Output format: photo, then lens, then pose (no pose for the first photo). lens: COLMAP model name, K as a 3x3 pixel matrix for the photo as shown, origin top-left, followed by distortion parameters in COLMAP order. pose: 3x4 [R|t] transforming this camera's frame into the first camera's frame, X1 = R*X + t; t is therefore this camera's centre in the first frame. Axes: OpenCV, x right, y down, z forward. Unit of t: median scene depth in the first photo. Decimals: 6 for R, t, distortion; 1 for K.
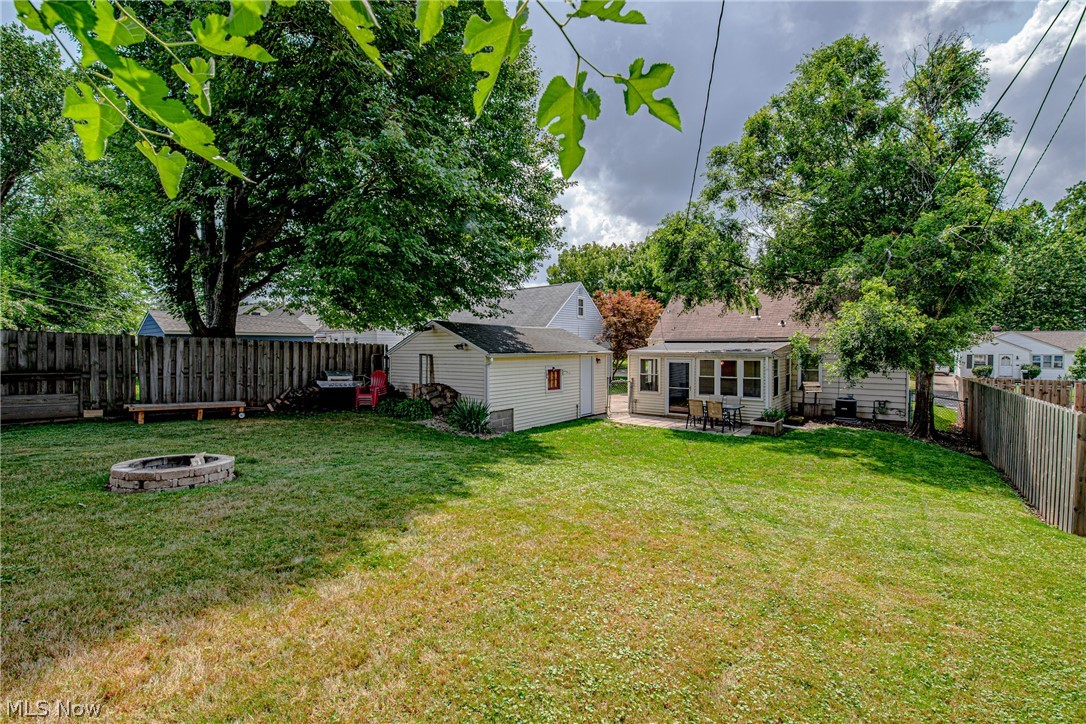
lens RADIAL K [[482.4, 0, 538.7], [0, 482.4, 363.1], [0, 0, 1]] dist [-0.002195, -0.000557]
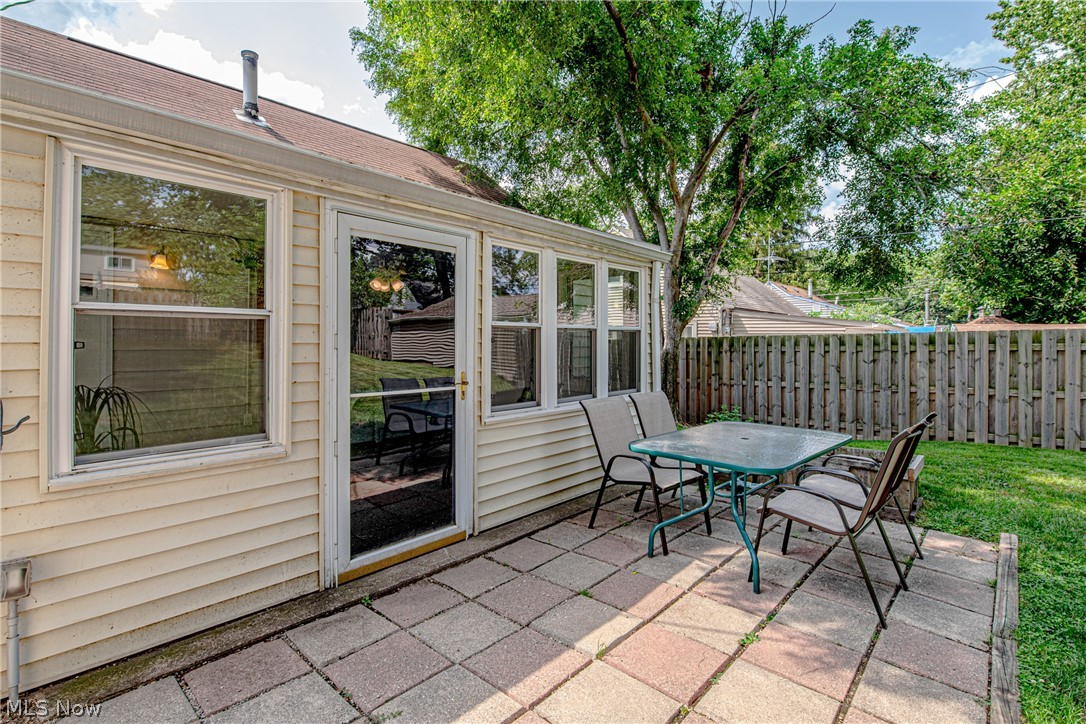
lens RADIAL K [[494.5, 0, 536.6], [0, 494.5, 340.3], [0, 0, 1]] dist [-0.000642, -0.000318]
pose [[0.091471, 0.007321, 0.995781, 0.120003], [0.033380, 0.999388, -0.010414, 0.037771], [-0.995248, 0.034192, 0.091171, 0.958129]]
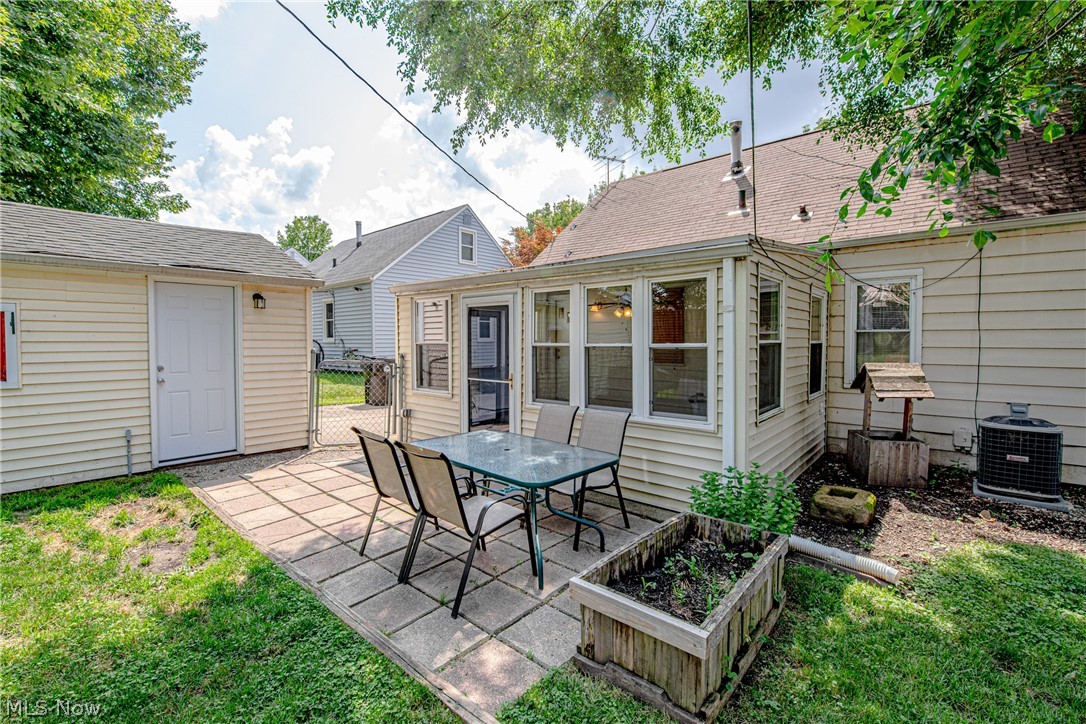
lens RADIAL K [[476.8, 0, 544.6], [0, 476.8, 356.8], [0, 0, 1]] dist [-0.013453, -0.000614]
pose [[0.998656, 0.004849, -0.051607, 0.355663], [-0.004862, 0.999988, -0.000122, 0.036018], [0.051606, 0.000373, 0.998667, 0.680325]]
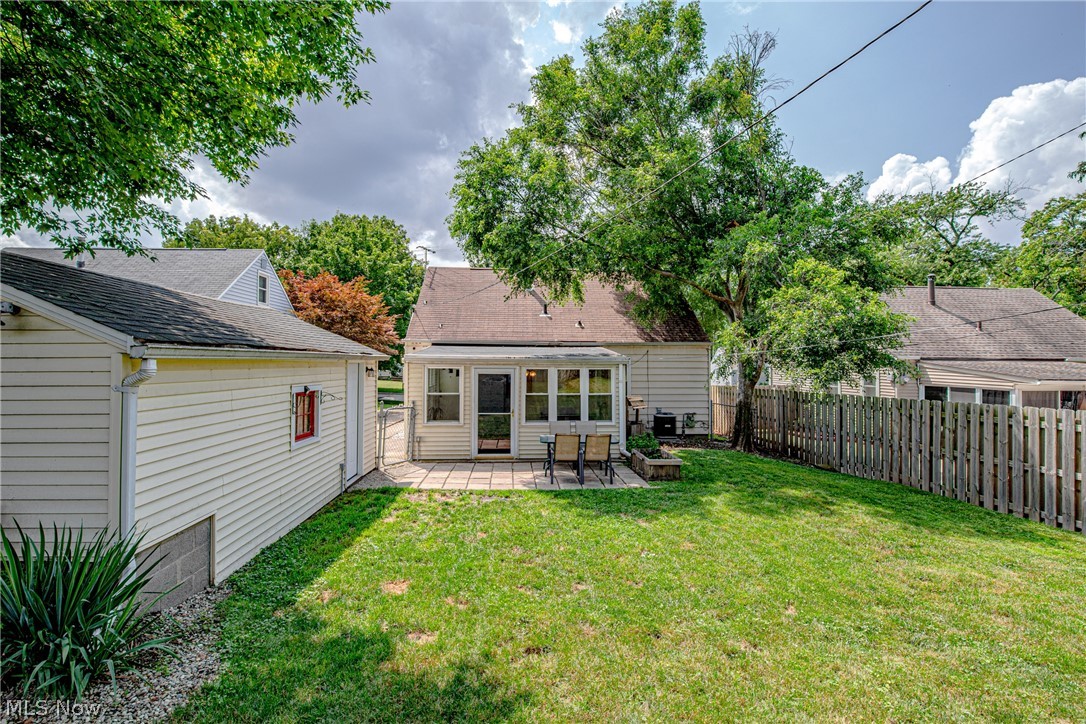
lens RADIAL K [[476.8, 0, 544.6], [0, 476.8, 356.8], [0, 0, 1]] dist [-0.013453, -0.000614]
pose [[0.745026, 0.012640, 0.666916, -0.084057], [0.015414, 0.999227, -0.036158, 0.000540], [-0.666858, 0.037219, 0.744255, 0.493252]]
